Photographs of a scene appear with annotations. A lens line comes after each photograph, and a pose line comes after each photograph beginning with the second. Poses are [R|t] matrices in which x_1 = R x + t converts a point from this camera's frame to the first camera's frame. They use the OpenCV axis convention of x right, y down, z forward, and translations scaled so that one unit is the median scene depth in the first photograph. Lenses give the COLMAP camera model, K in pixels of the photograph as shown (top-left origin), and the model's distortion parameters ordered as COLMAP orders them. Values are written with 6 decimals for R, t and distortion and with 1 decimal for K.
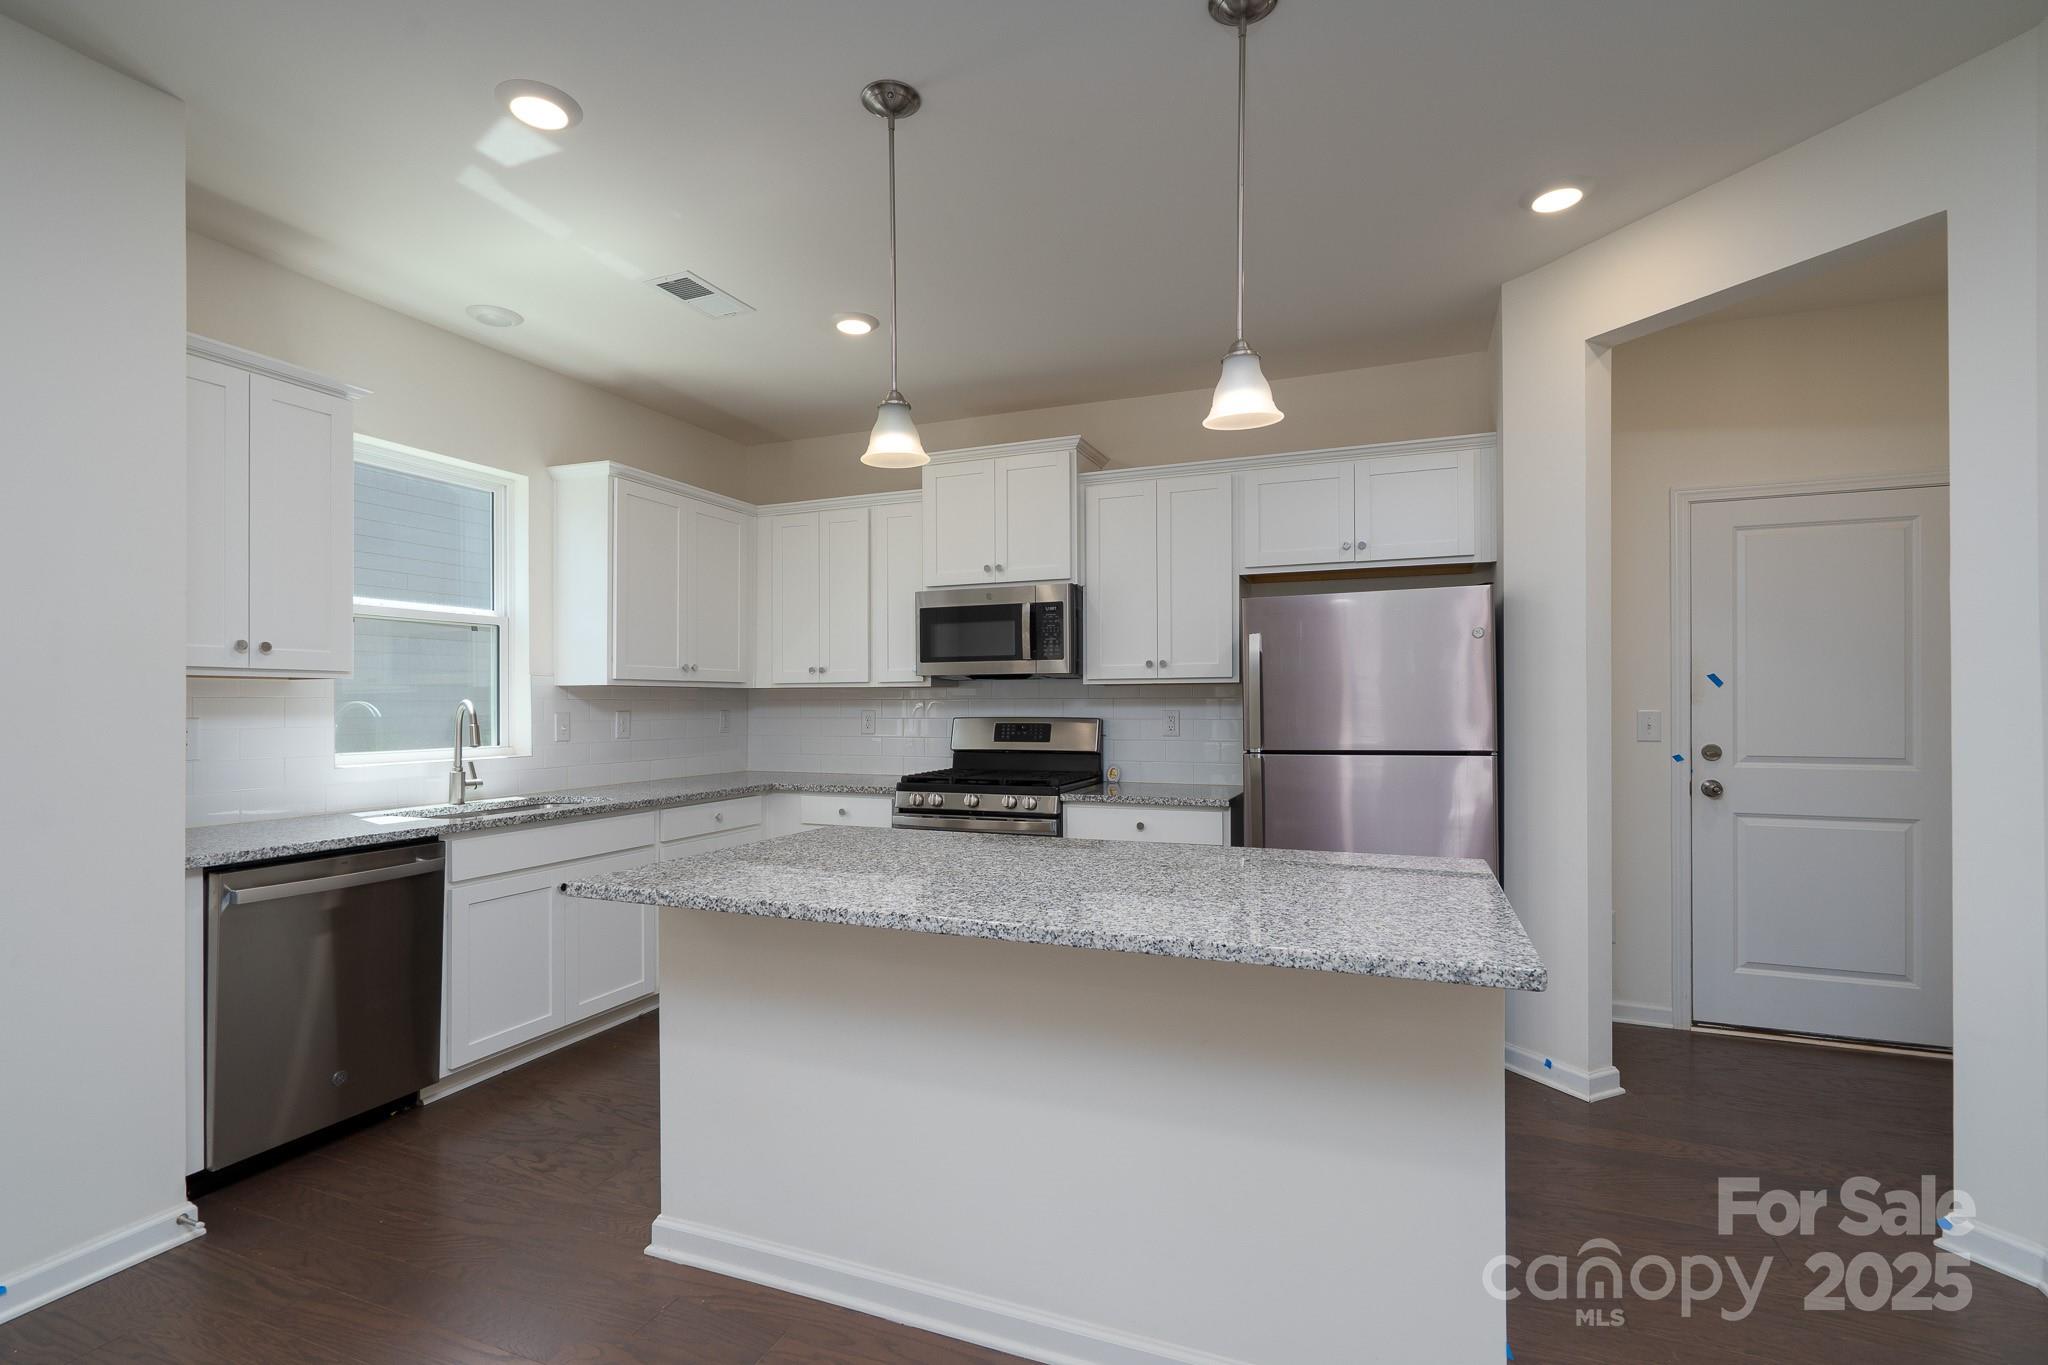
lens RADIAL K [[960.6, 0, 1101.4], [0, 960.6, 690.1], [0, 0, 1]] dist [-0.004342, 0.003928]
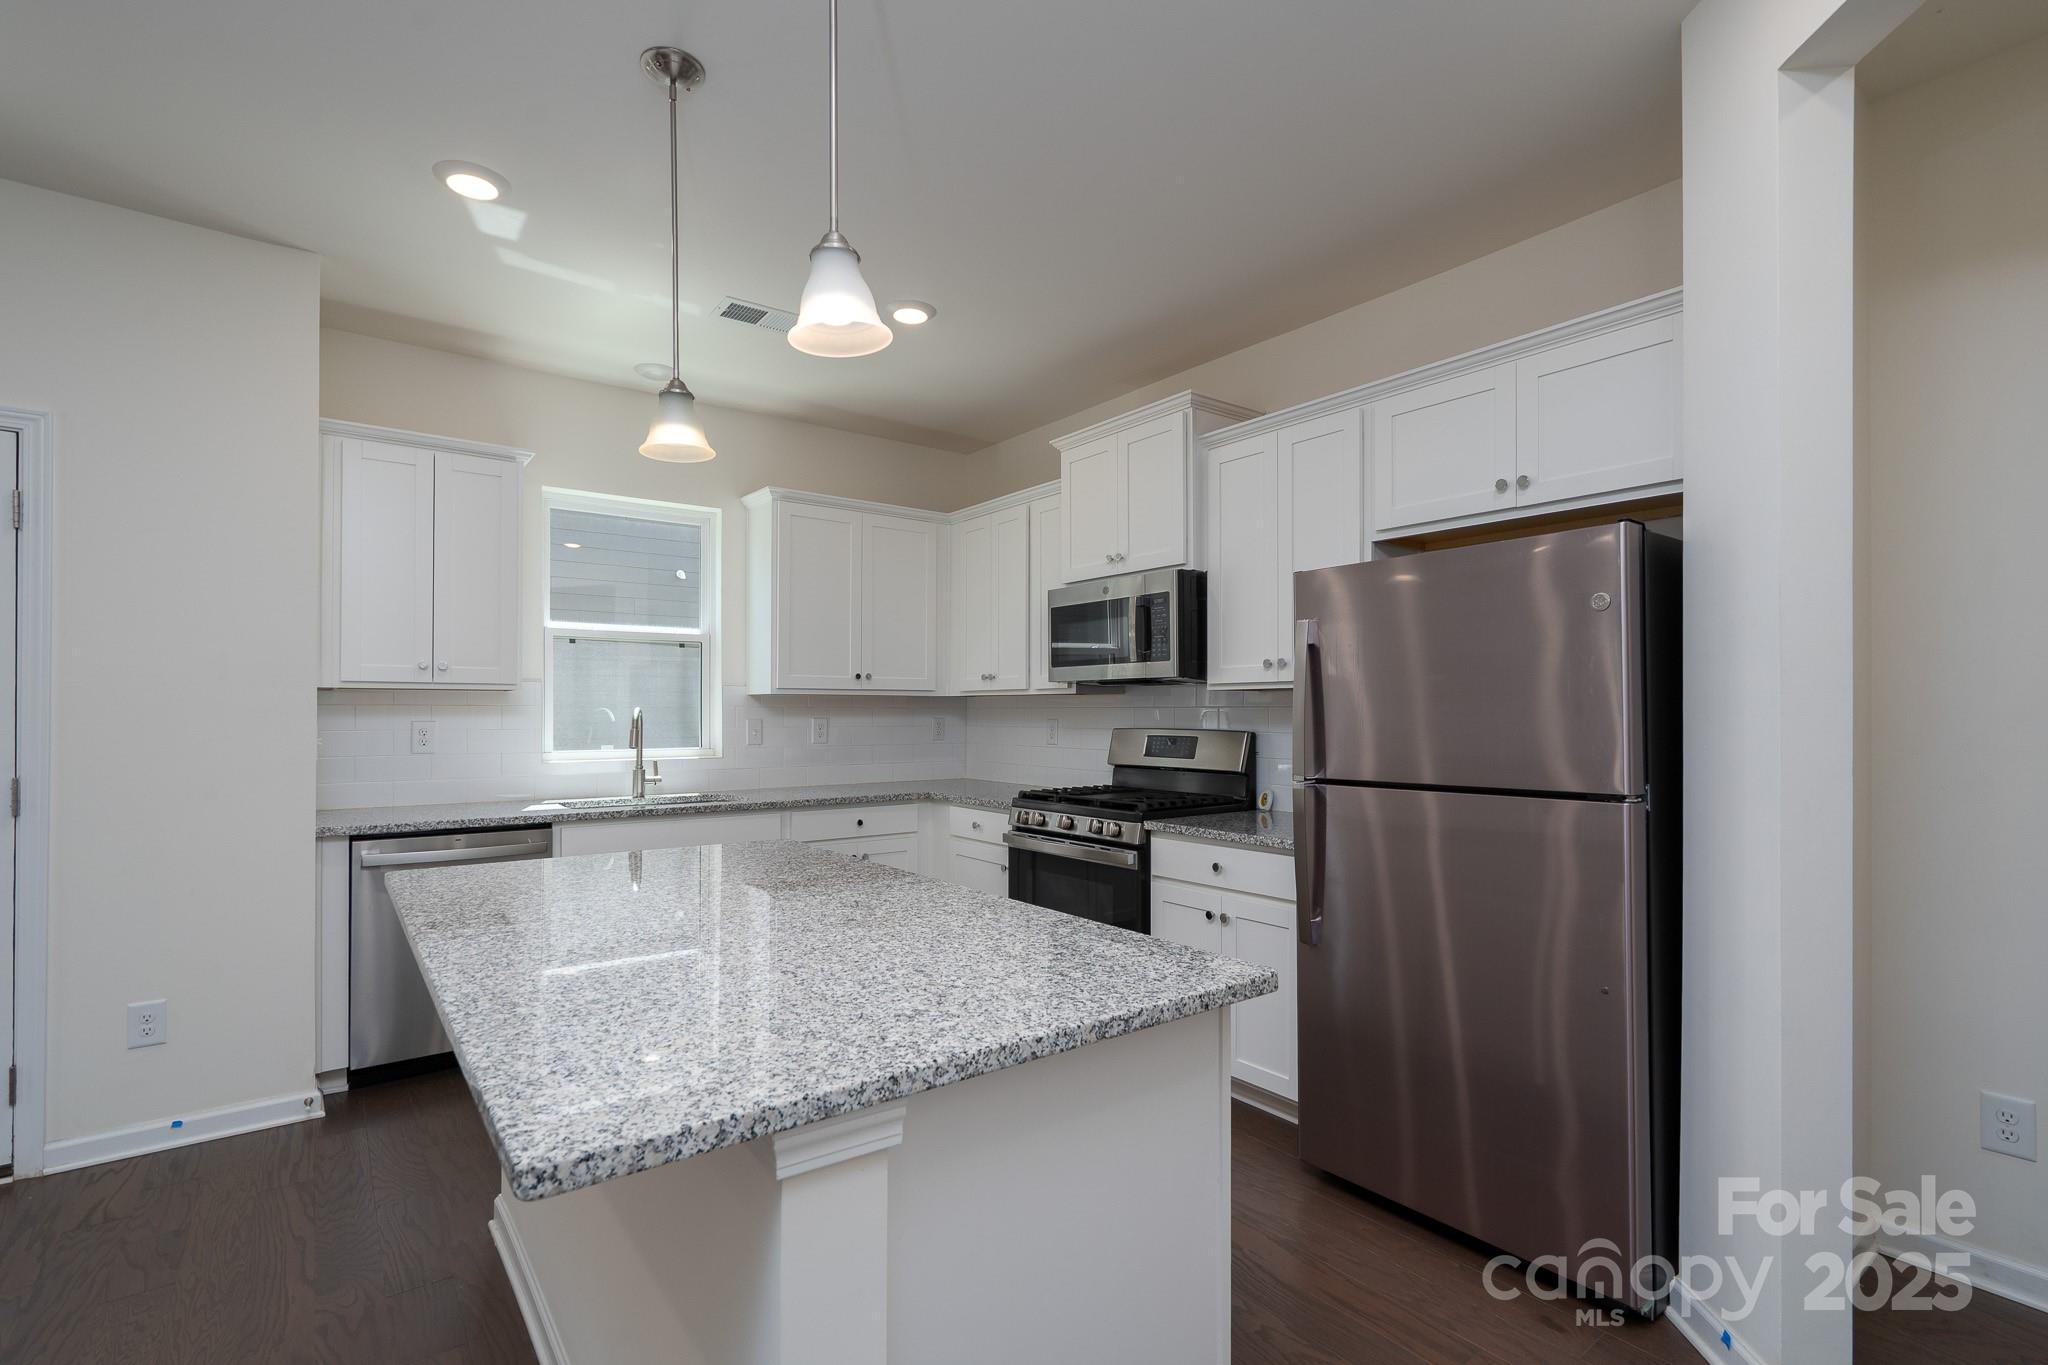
lens RADIAL K [[1001.6, 0, 1022.1], [0, 1001.6, 696.3], [0, 0, 1]] dist [-0.003241, -0.000433]
pose [[0.844939, -0.003765, -0.534849, 0.352498], [0.002985, 0.999993, -0.002323, 0.000986], [0.534854, 0.000367, 0.844944, 0.215139]]
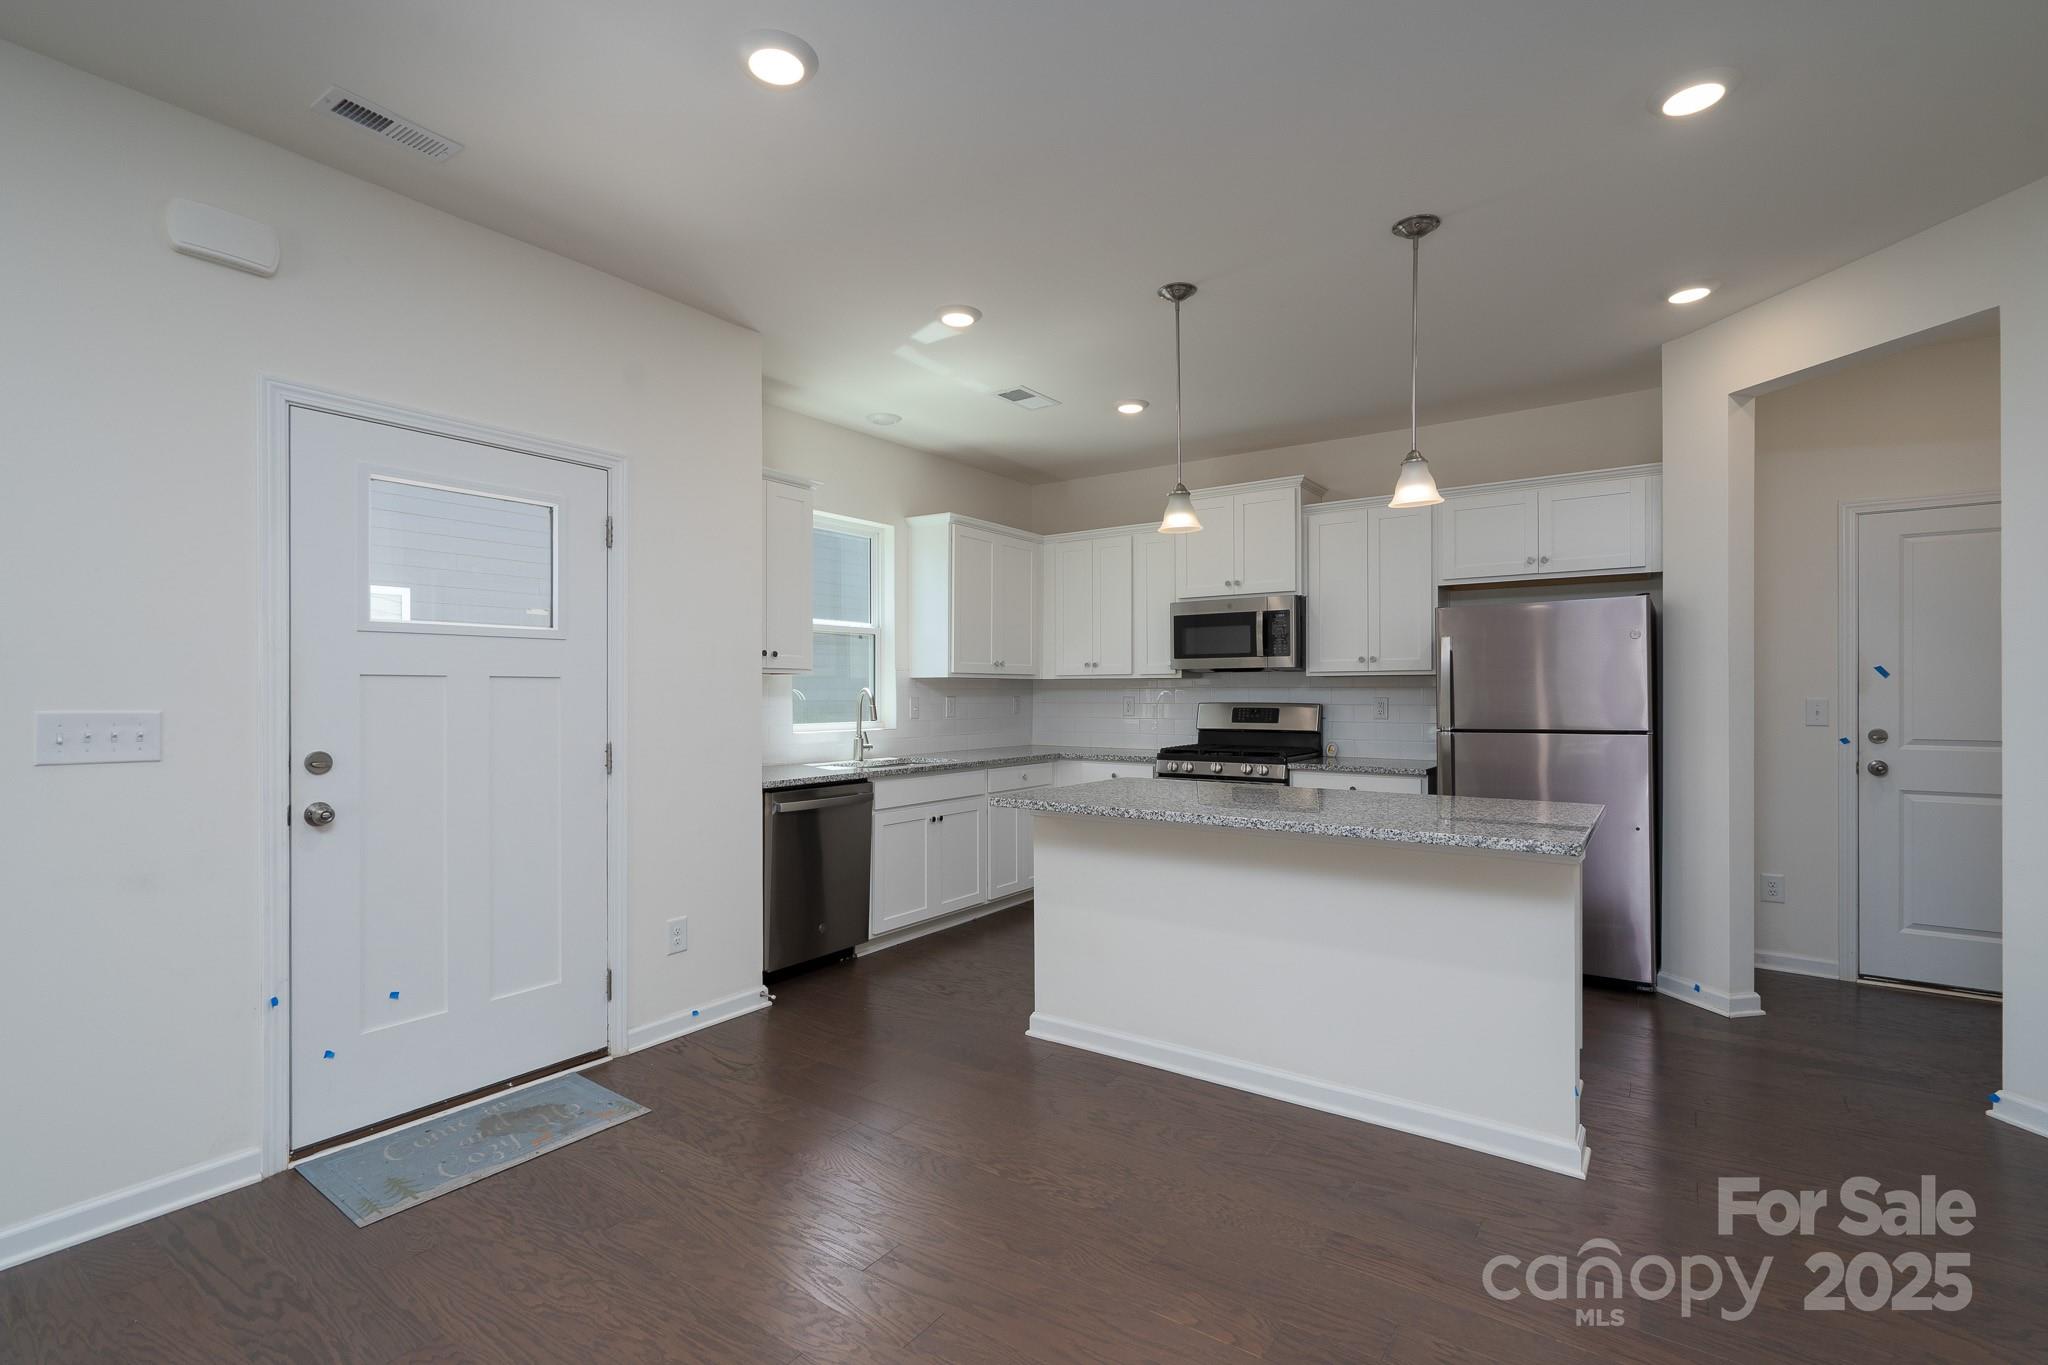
lens RADIAL K [[960.6, 0, 1097.4], [0, 960.6, 688.5], [0, 0, 1]] dist [-0.004342, 0.003928]
pose [[0.973430, 0.001183, -0.228980, 0.003077], [0.001093, 0.999951, 0.009816, -0.002772], [0.228981, -0.009806, 0.973382, -0.299535]]
